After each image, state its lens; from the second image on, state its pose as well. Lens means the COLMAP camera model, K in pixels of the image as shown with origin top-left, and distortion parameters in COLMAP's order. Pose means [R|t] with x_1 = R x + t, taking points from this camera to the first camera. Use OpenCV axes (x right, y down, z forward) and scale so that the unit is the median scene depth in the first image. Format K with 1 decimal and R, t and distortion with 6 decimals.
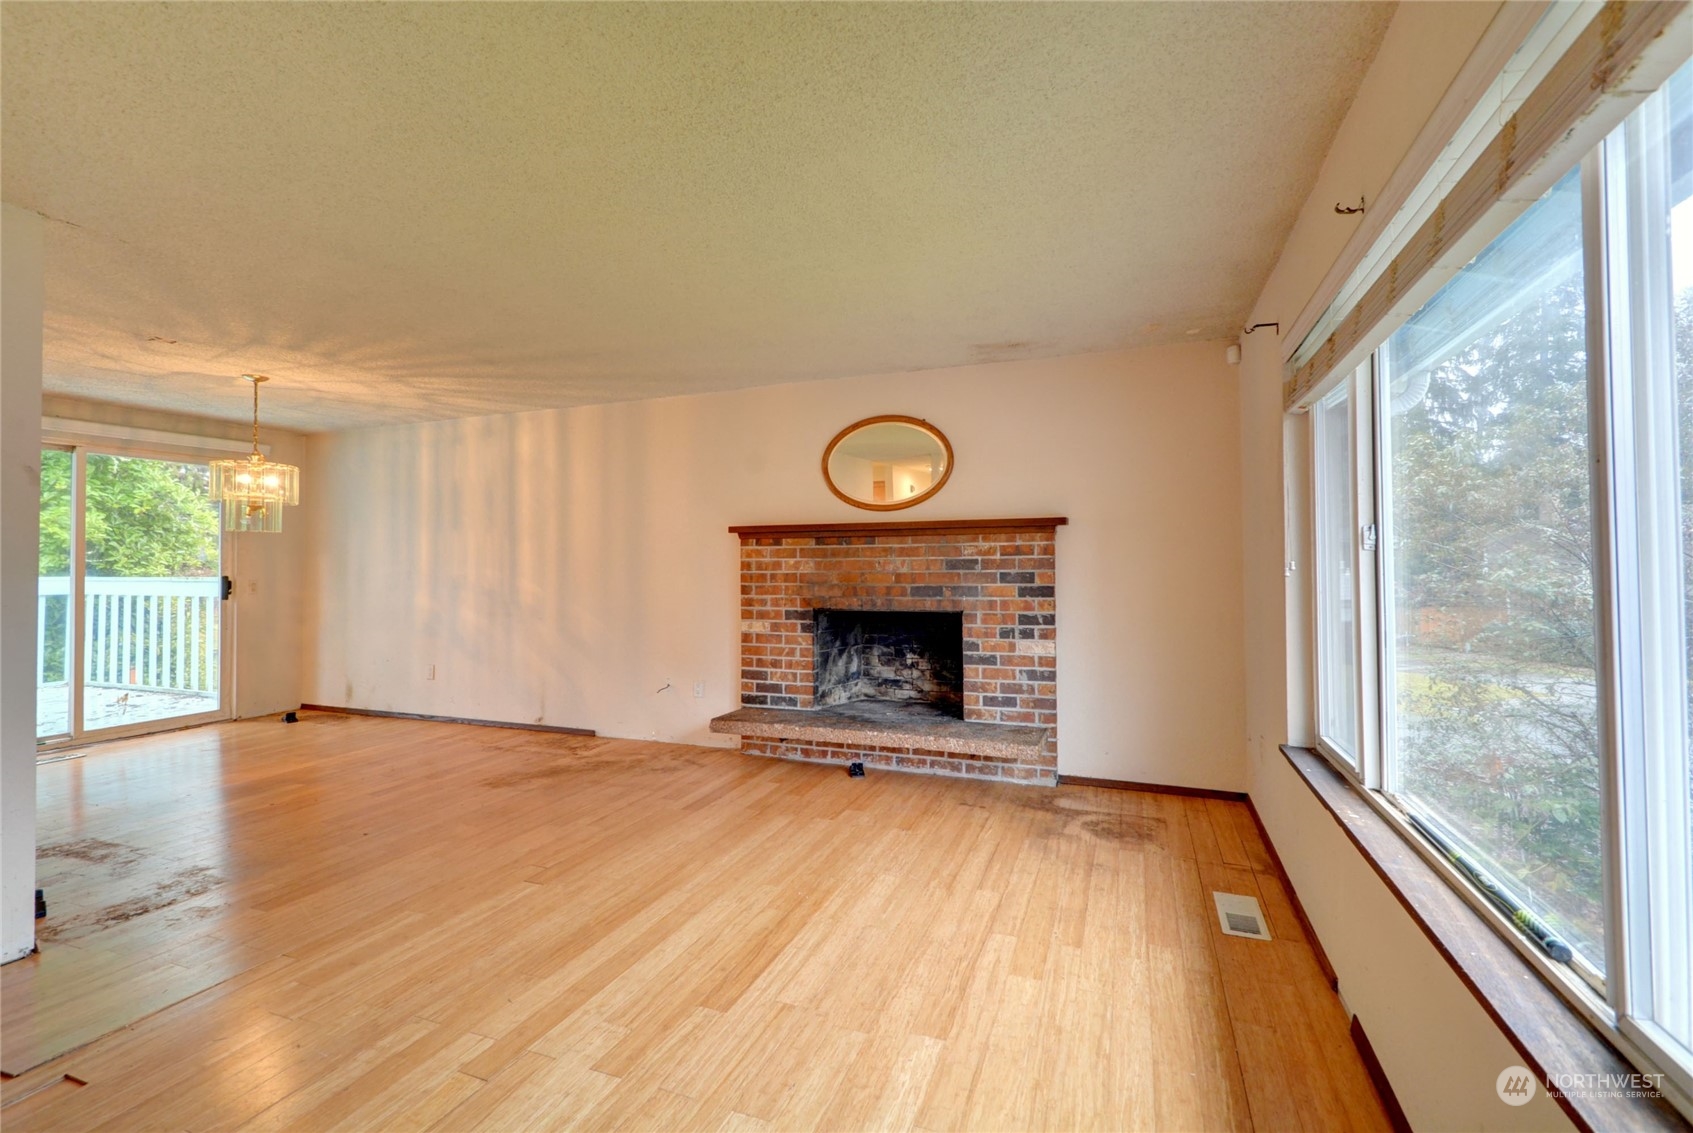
lens RADIAL K [[746.9, 0, 846.1], [0, 746.9, 555.2], [0, 0, 1]] dist [0.002507, 0.000071]
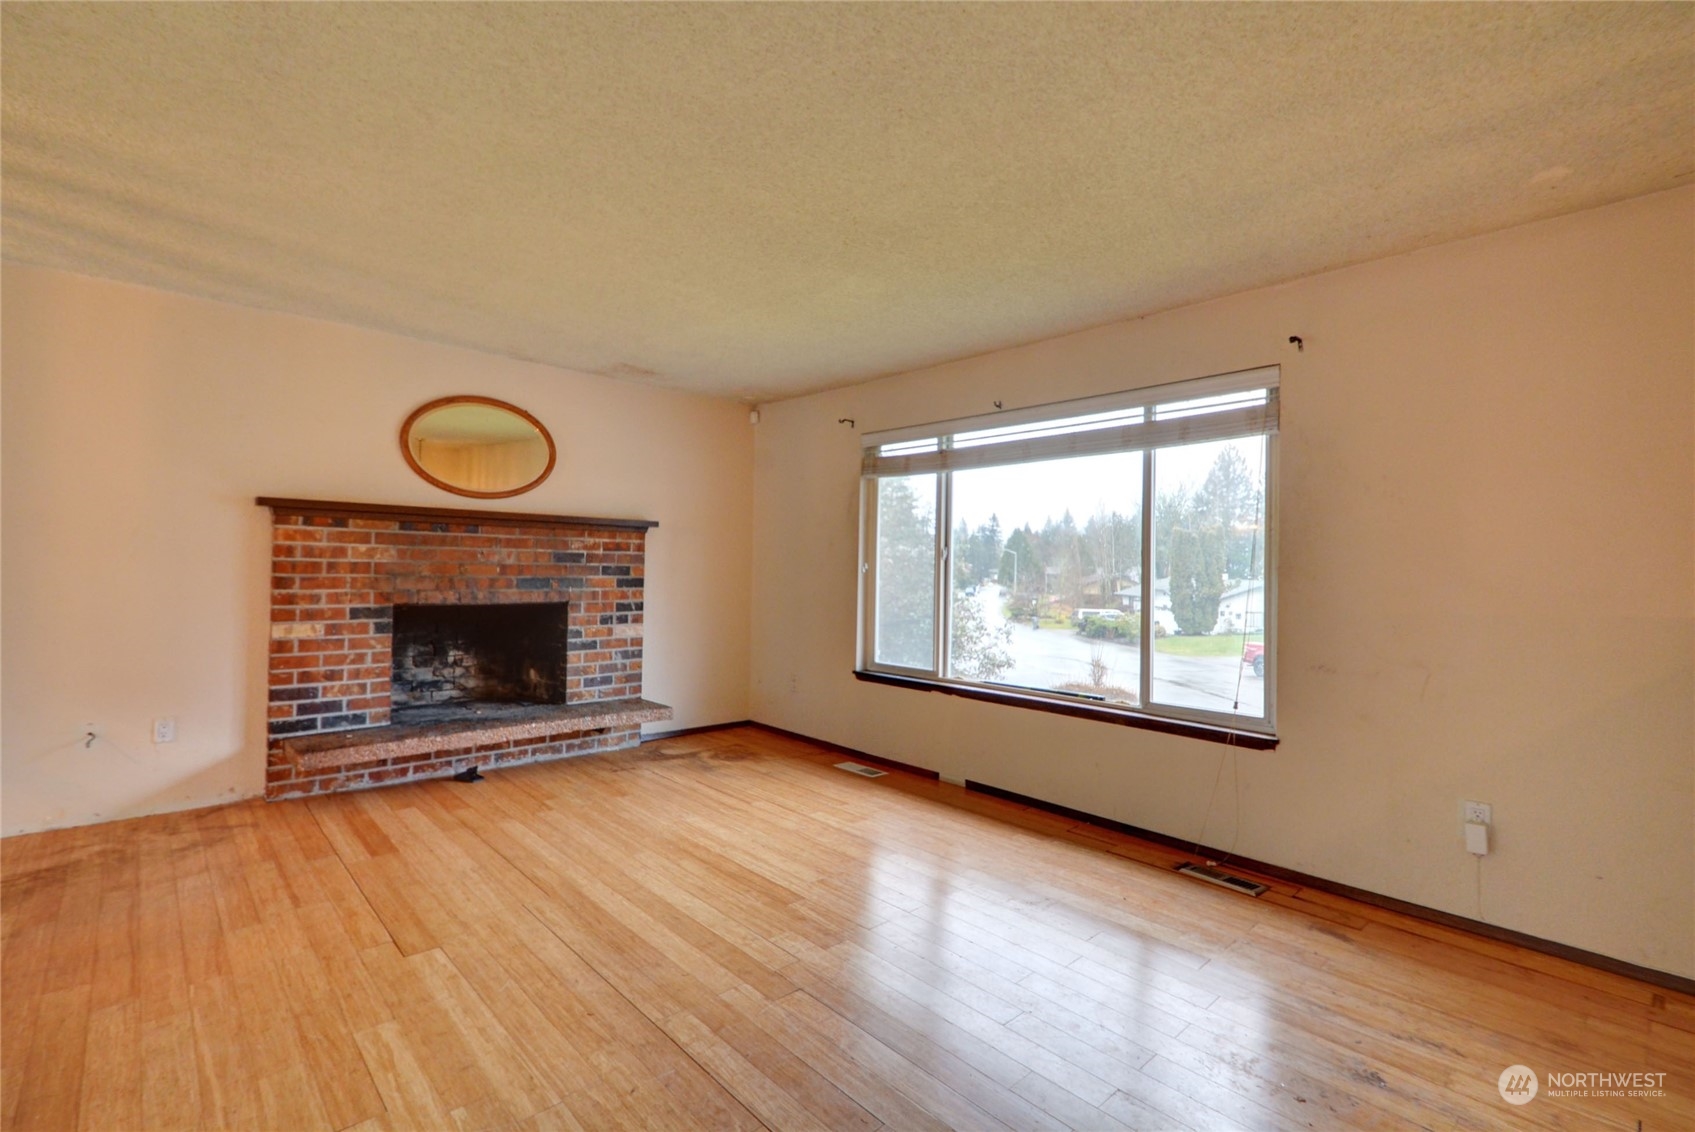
lens RADIAL K [[754.7, 0, 847.5], [0, 754.7, 566.0], [0, 0, 1]] dist [0.000025, -0.000214]
pose [[0.435054, 0.015250, 0.900275, -0.640844], [-0.036155, 0.999346, 0.000544, 0.009425], [-0.899678, -0.032786, 0.435321, 0.177235]]
